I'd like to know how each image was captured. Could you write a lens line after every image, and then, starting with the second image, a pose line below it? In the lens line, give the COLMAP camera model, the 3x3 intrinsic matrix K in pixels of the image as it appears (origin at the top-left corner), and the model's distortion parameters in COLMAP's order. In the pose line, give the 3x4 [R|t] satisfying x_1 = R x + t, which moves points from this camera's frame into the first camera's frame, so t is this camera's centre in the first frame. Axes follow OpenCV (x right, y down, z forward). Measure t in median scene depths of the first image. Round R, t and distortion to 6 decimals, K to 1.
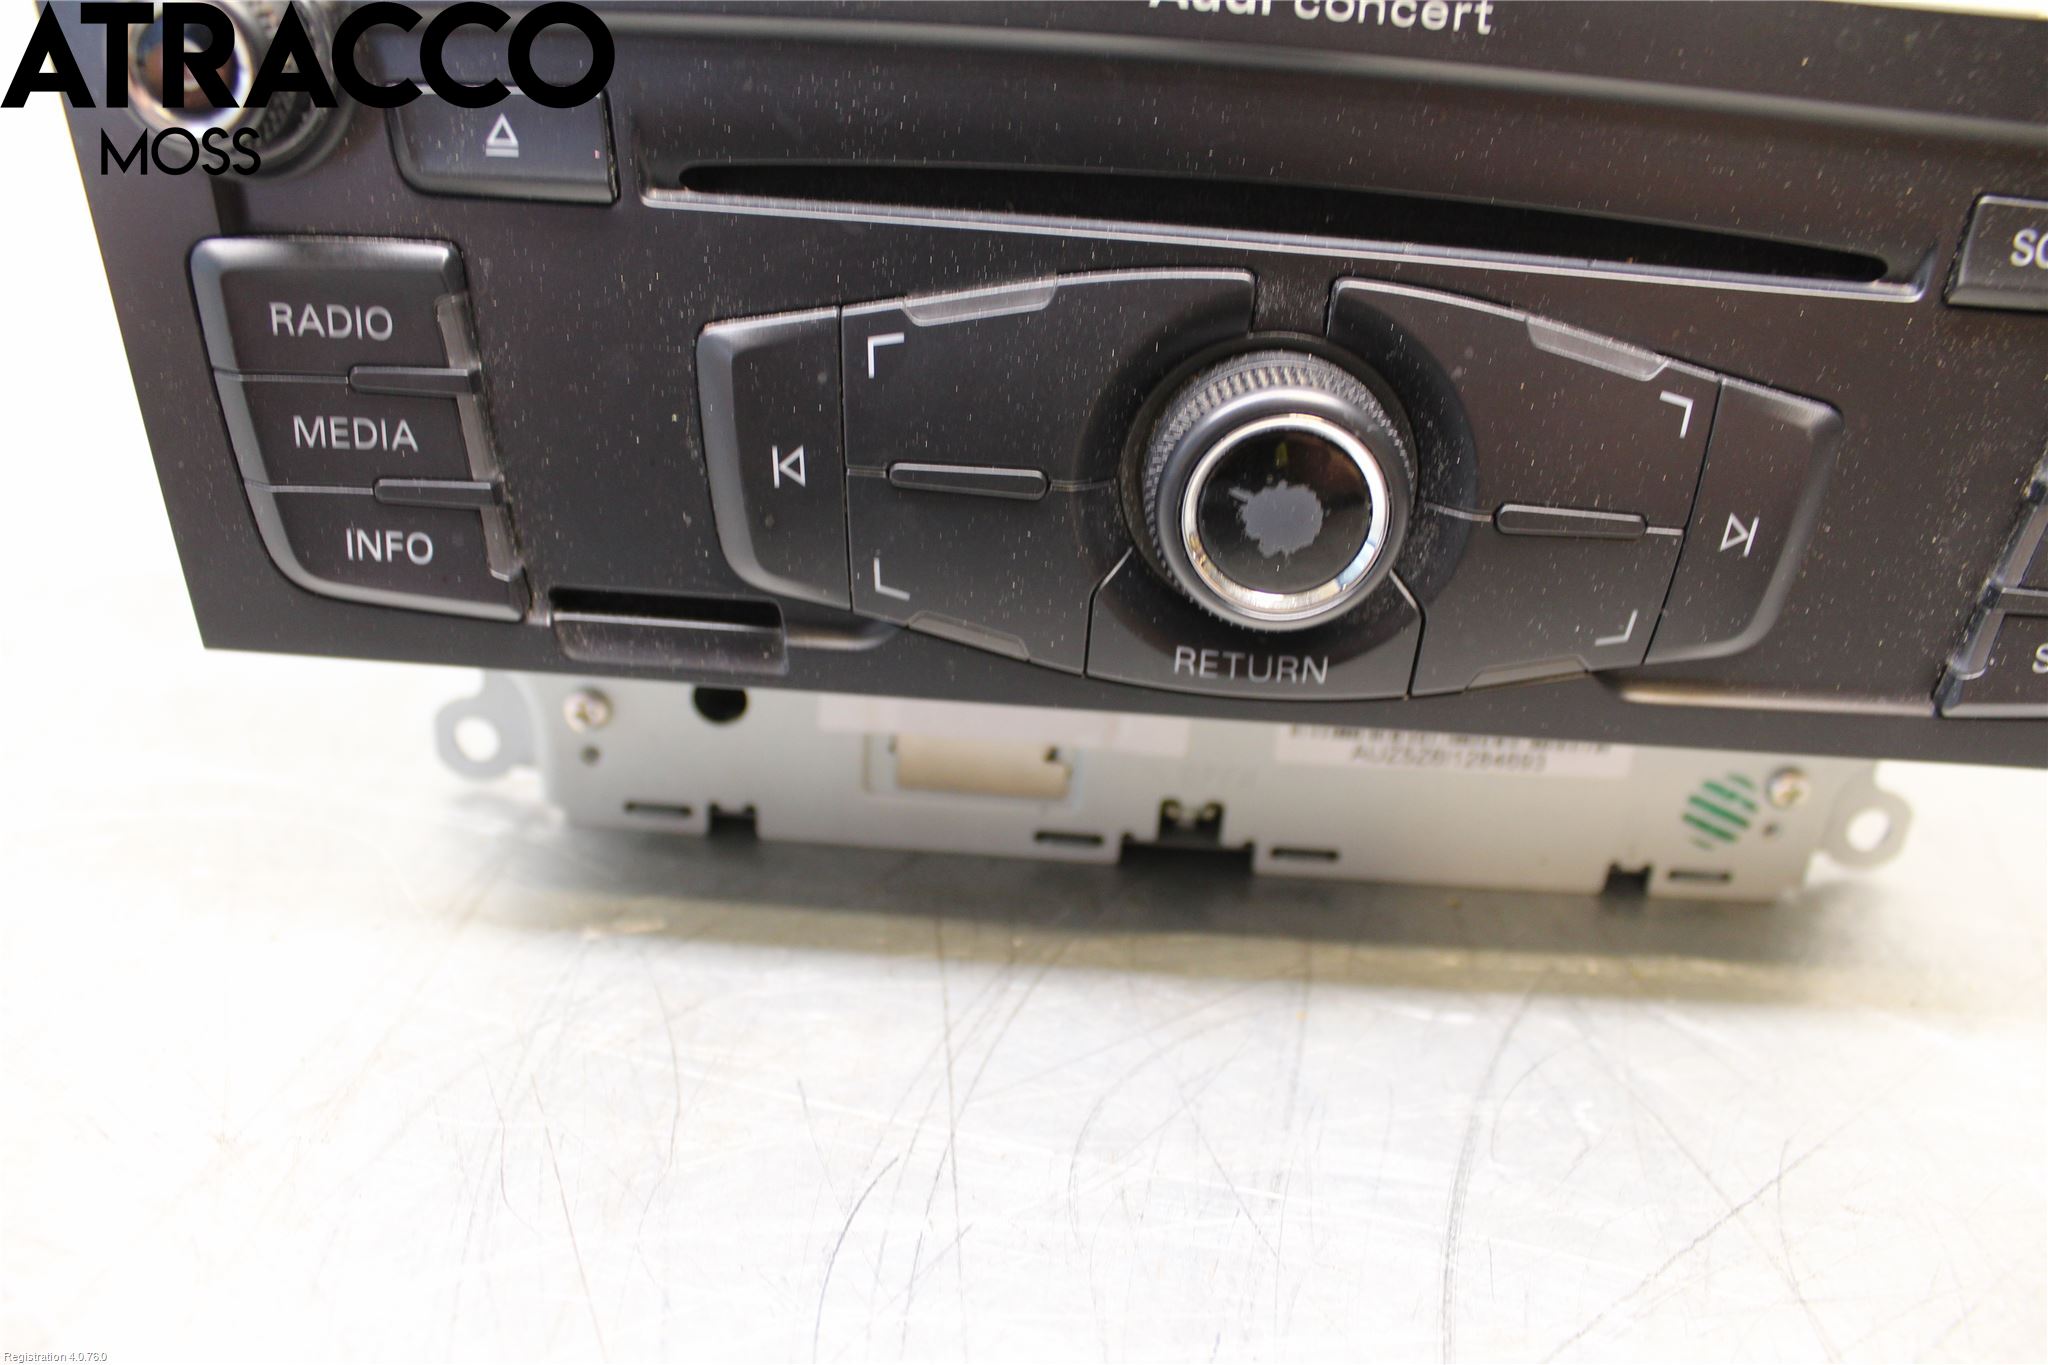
lens RADIAL K [[1614.3, 0, 1024.0], [0, 1614.3, 682.5], [0, 0, 1]] dist [-0.171686, 0.123559]
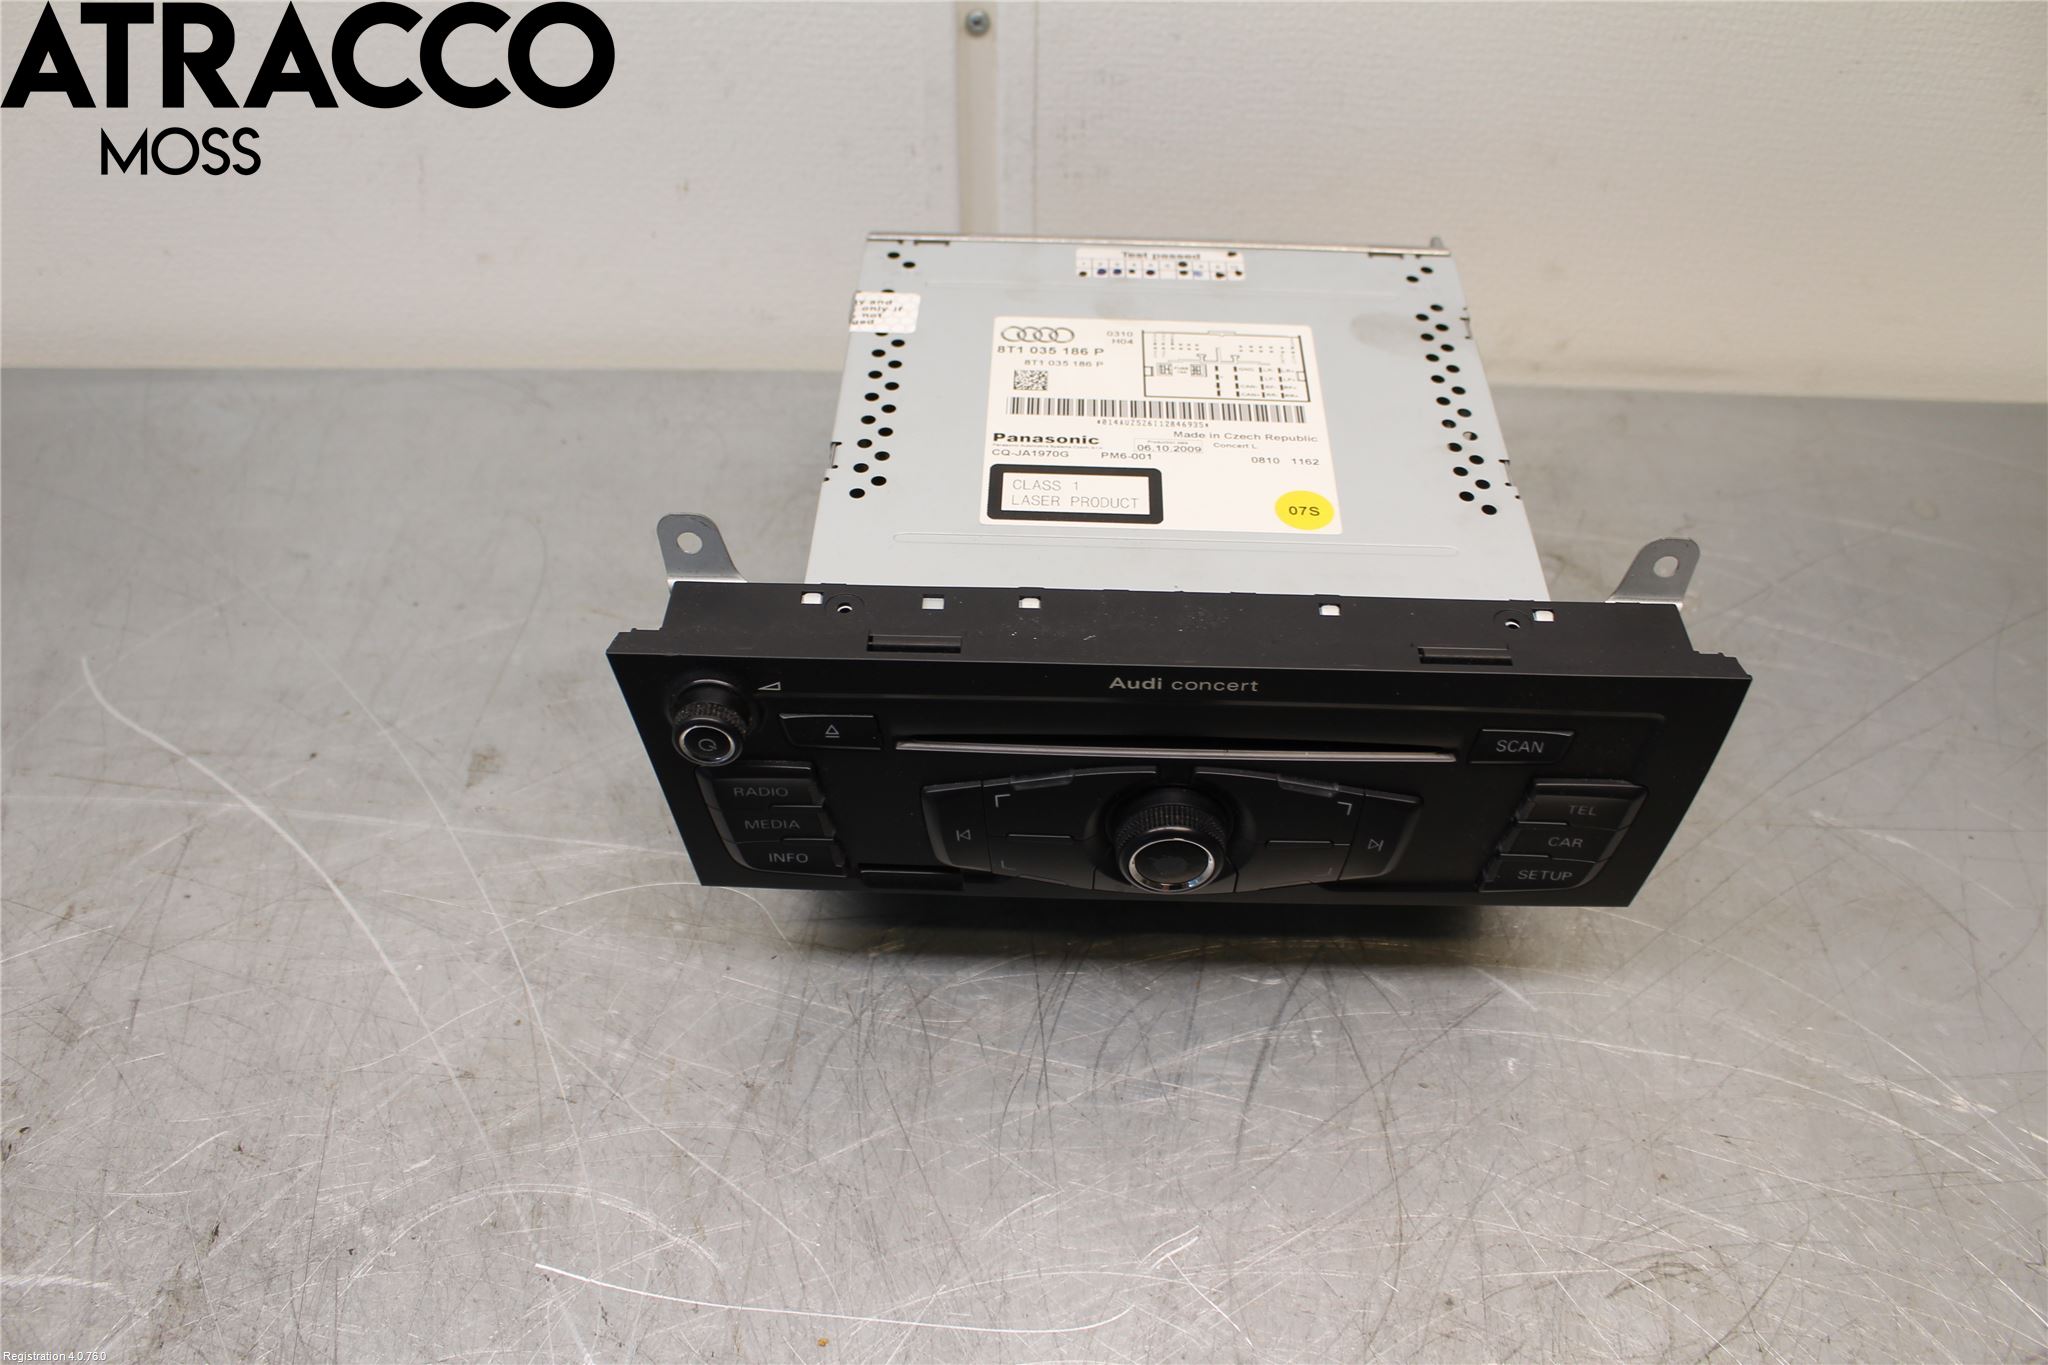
lens RADIAL K [[1614.3, 0, 1024.0], [0, 1614.3, 682.5], [0, 0, 1]] dist [-0.171686, 0.123559]
pose [[0.998438, -0.035576, -0.043069, 0.048733], [0.048528, 0.934261, 0.353272, -1.108566], [0.027670, -0.354811, 0.934529, -1.063421]]
